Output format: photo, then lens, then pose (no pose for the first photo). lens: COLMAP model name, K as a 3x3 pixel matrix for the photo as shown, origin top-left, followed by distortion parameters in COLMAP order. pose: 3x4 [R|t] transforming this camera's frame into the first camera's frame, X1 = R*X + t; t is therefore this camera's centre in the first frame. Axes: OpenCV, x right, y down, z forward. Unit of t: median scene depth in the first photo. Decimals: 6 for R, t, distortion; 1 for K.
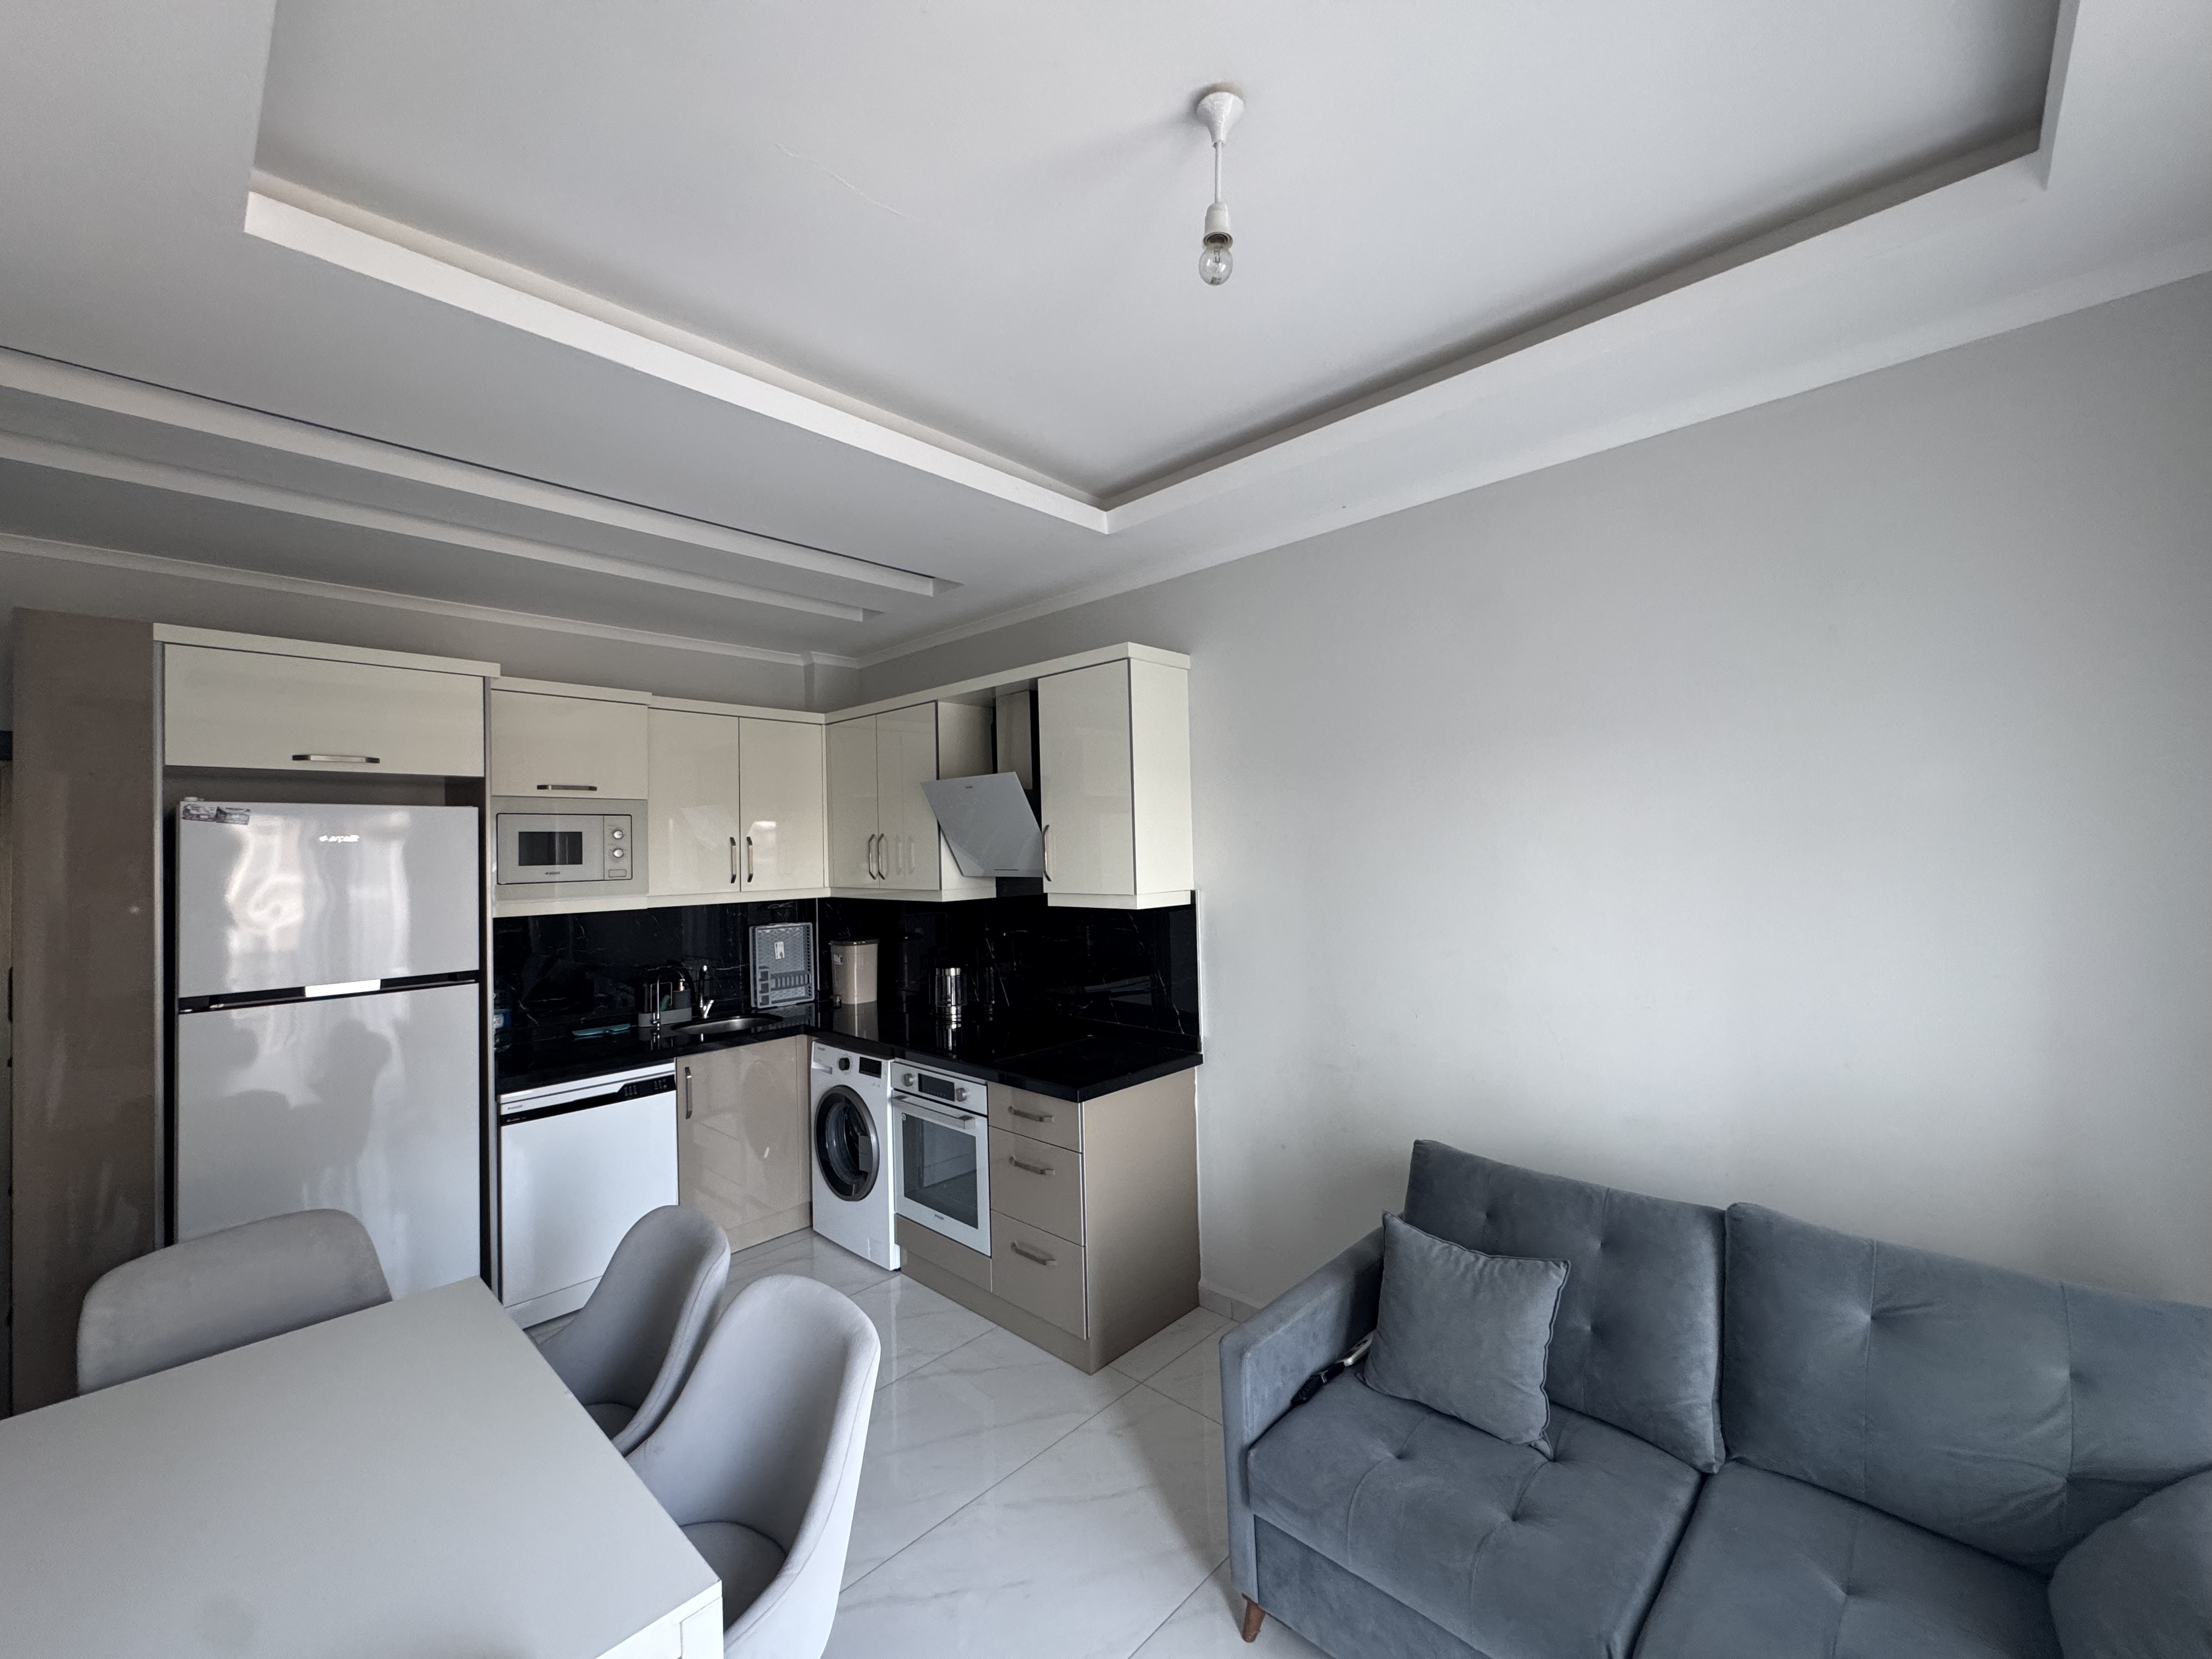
lens RADIAL K [[877.7, 0, 1114.4], [0, 877.7, 828.2], [0, 0, 1]] dist [-0.011617, 0.000685]
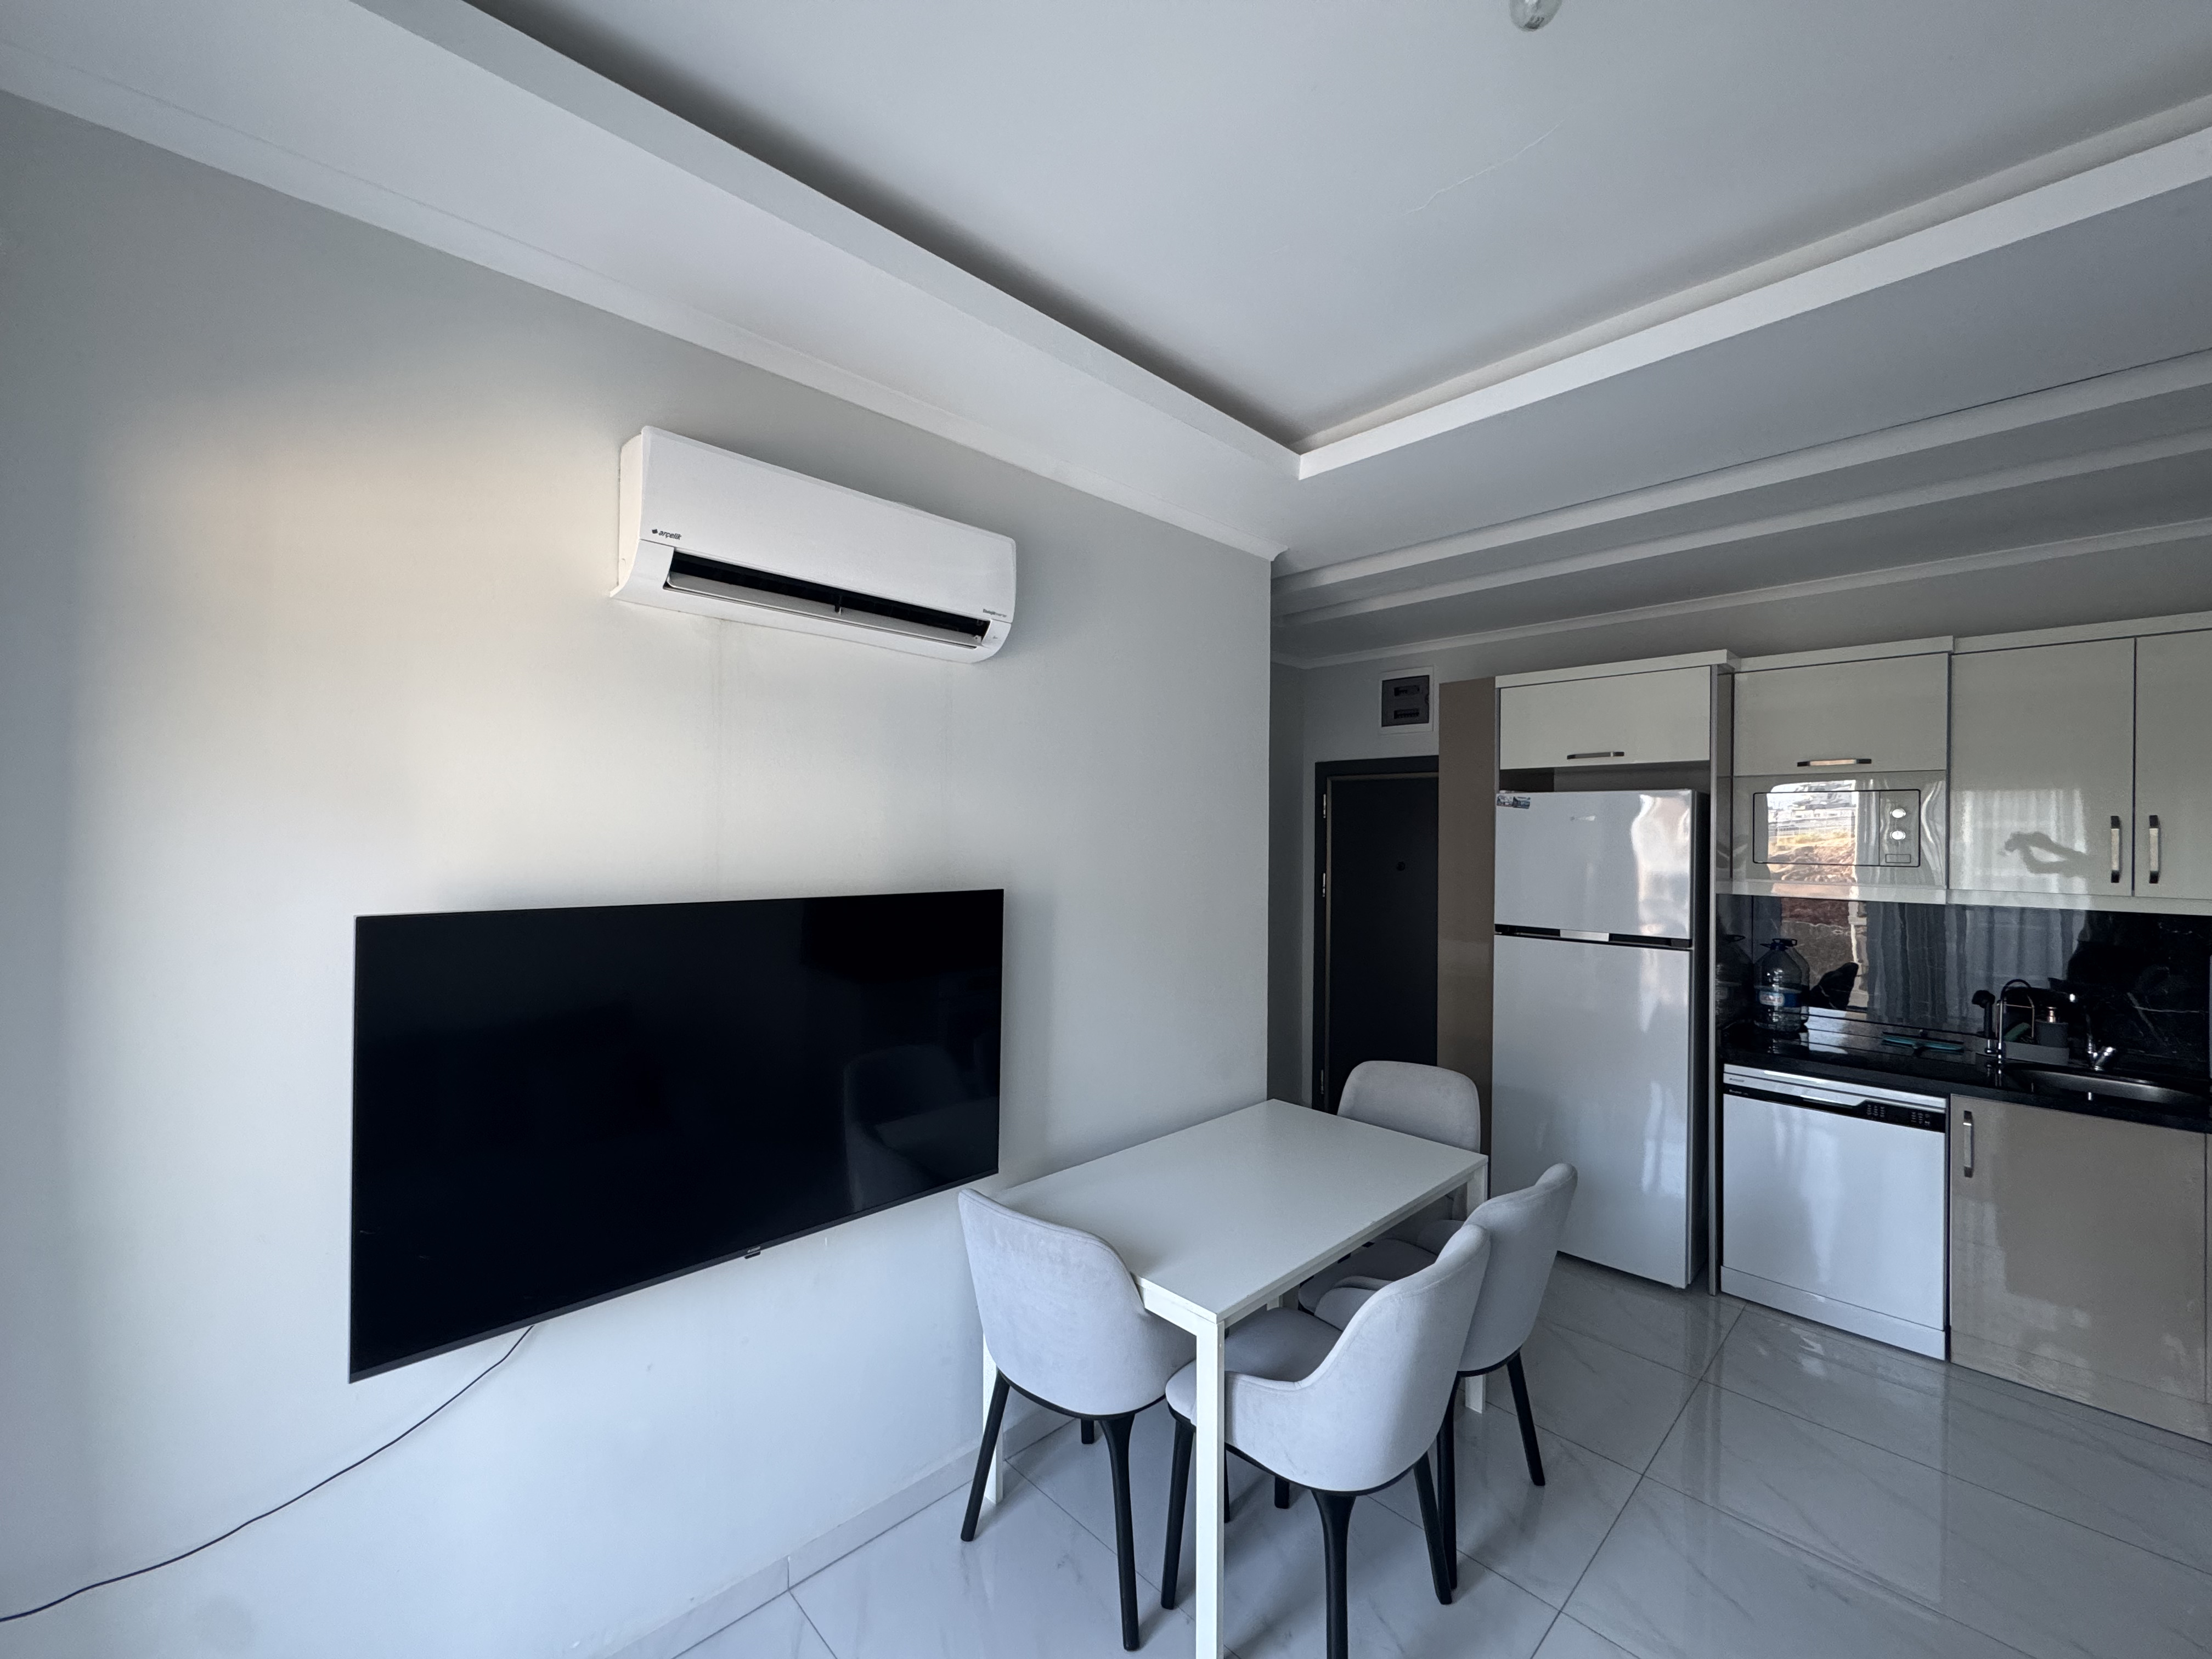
lens RADIAL K [[877.7, 0, 1113.5], [0, 877.7, 829.1], [0, 0, 1]] dist [-0.011617, 0.000685]
pose [[-0.053807, 0.015909, -0.998425, 0.445357], [0.015247, 0.999770, 0.015108, -0.002613], [0.998435, -0.014410, -0.054038, 0.393662]]
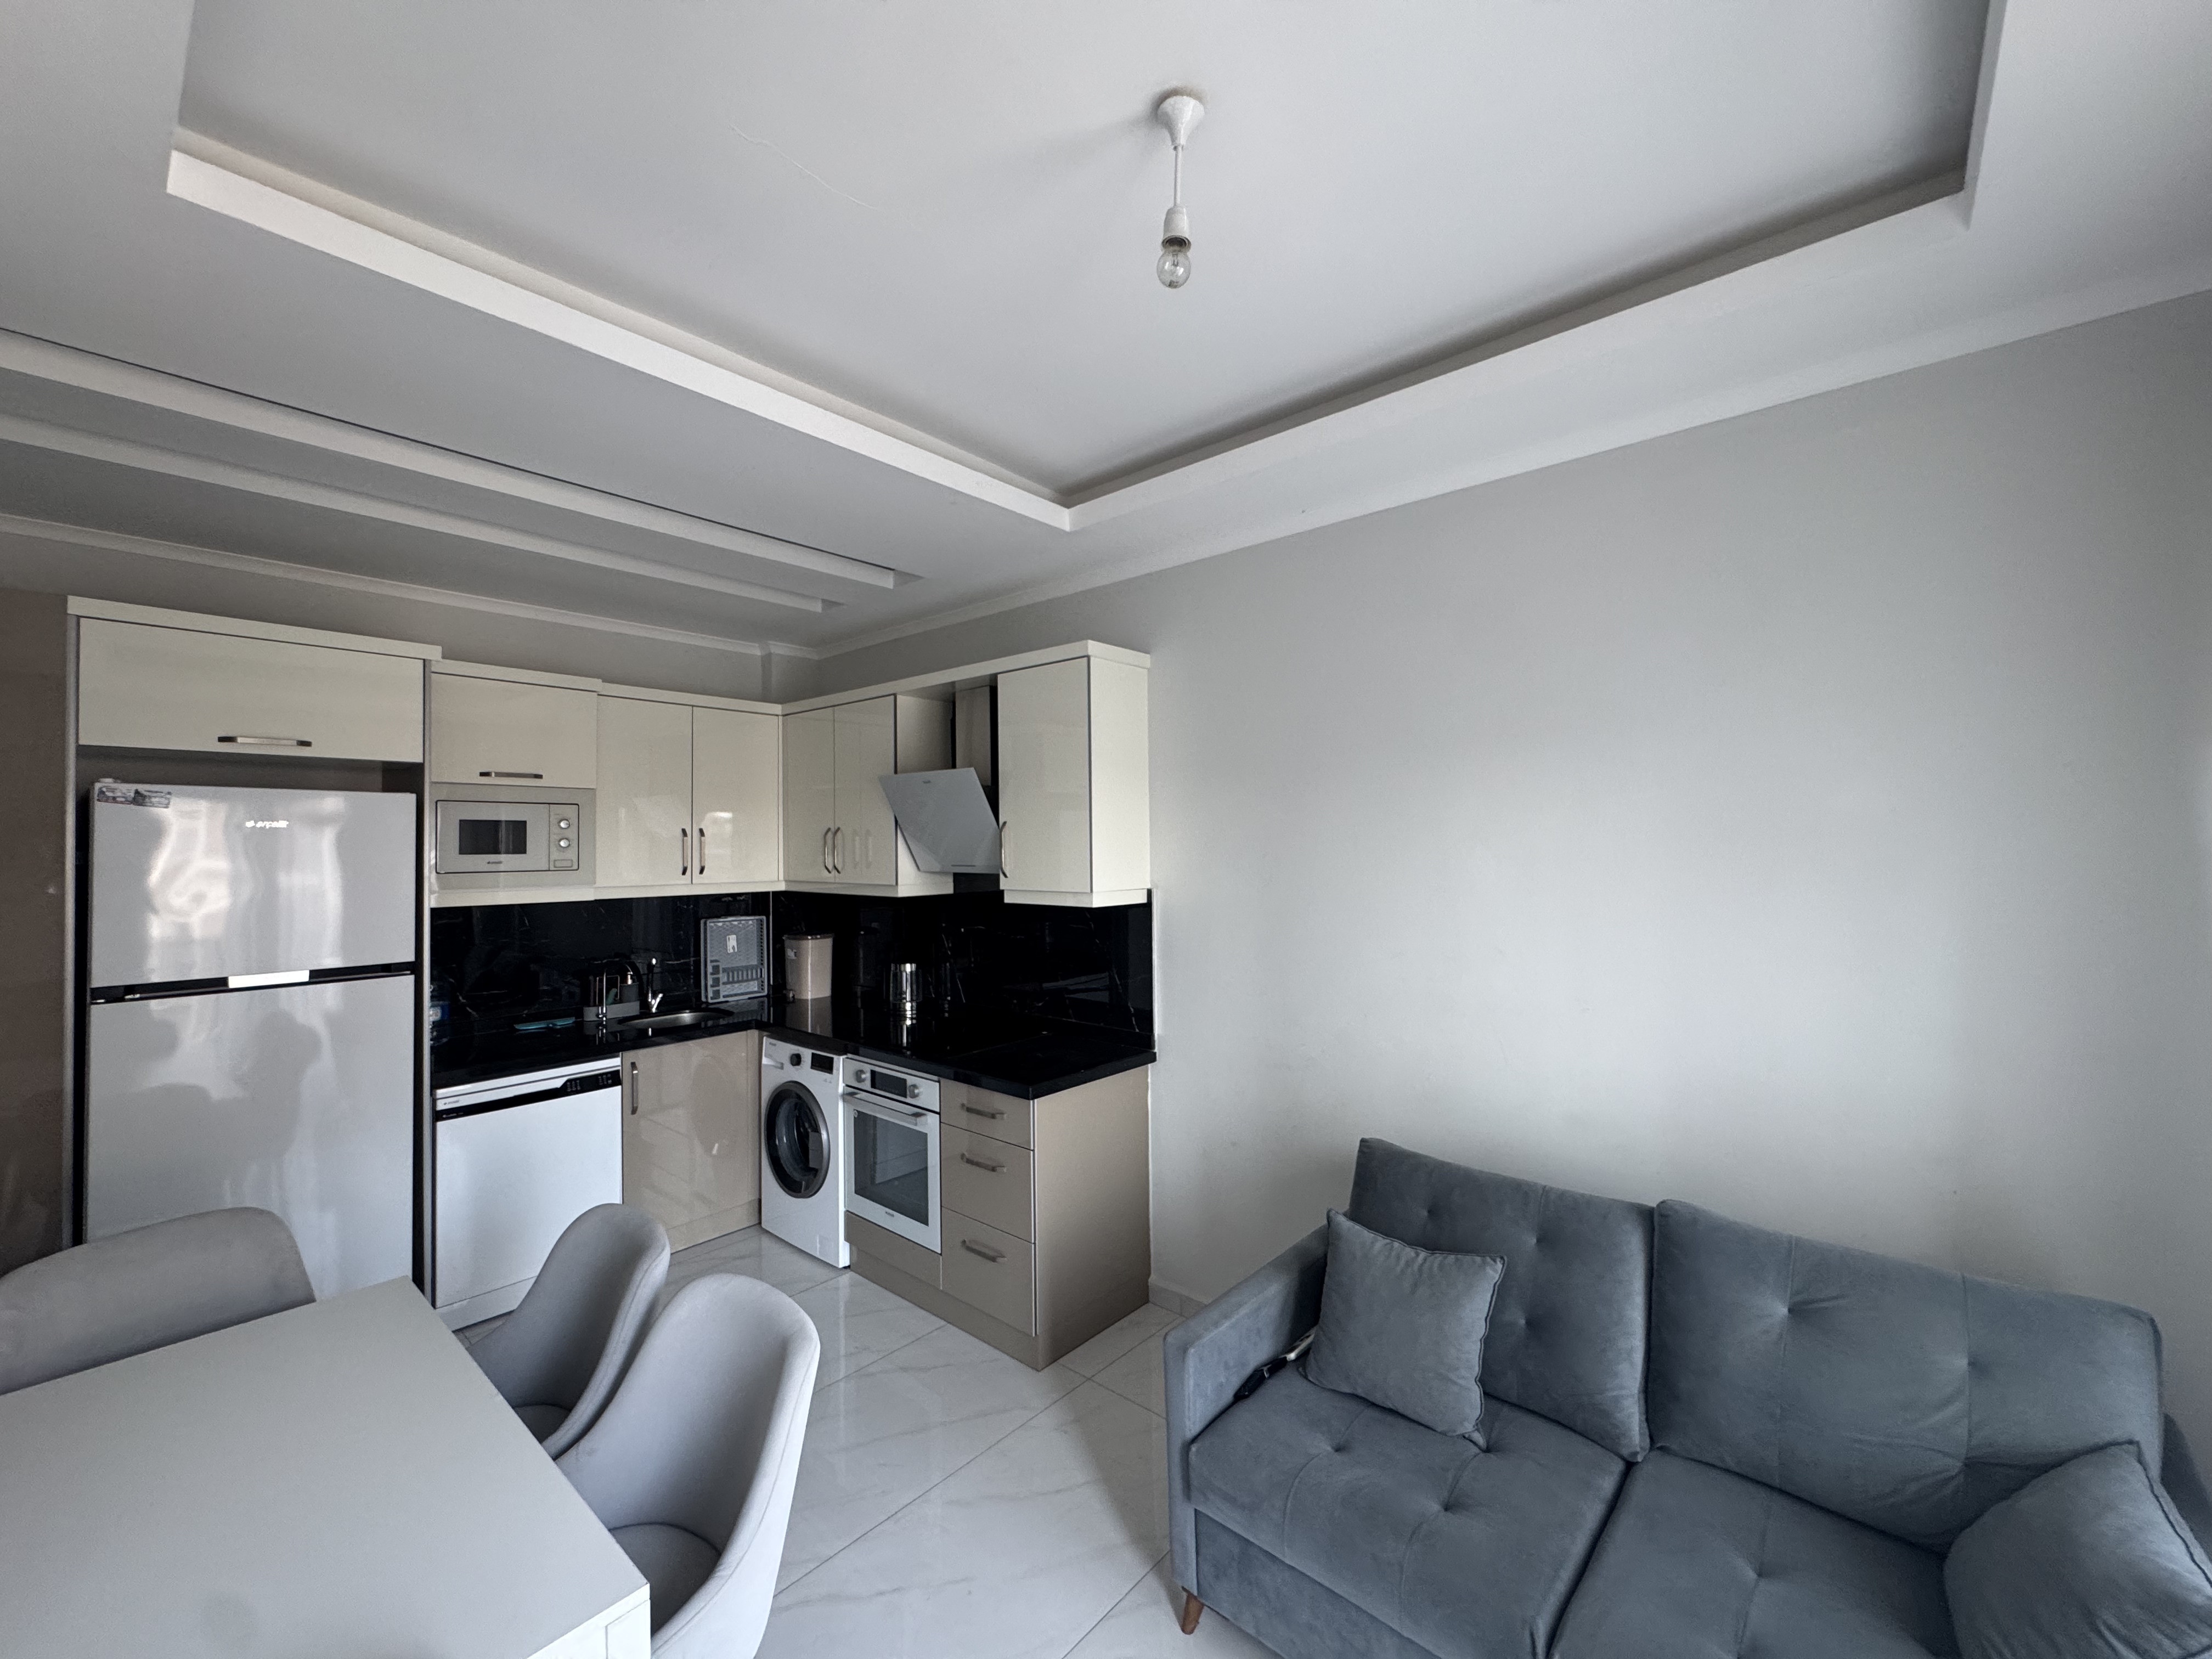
lens RADIAL K [[877.7, 0, 1115.1], [0, 877.7, 828.4], [0, 0, 1]] dist [-0.011617, 0.000685]
pose [[0.999003, 0.015768, 0.041769, 0.008912], [-0.015950, 0.999865, 0.004031, -0.002151], [-0.041699, -0.004694, 0.999119, -0.001764]]
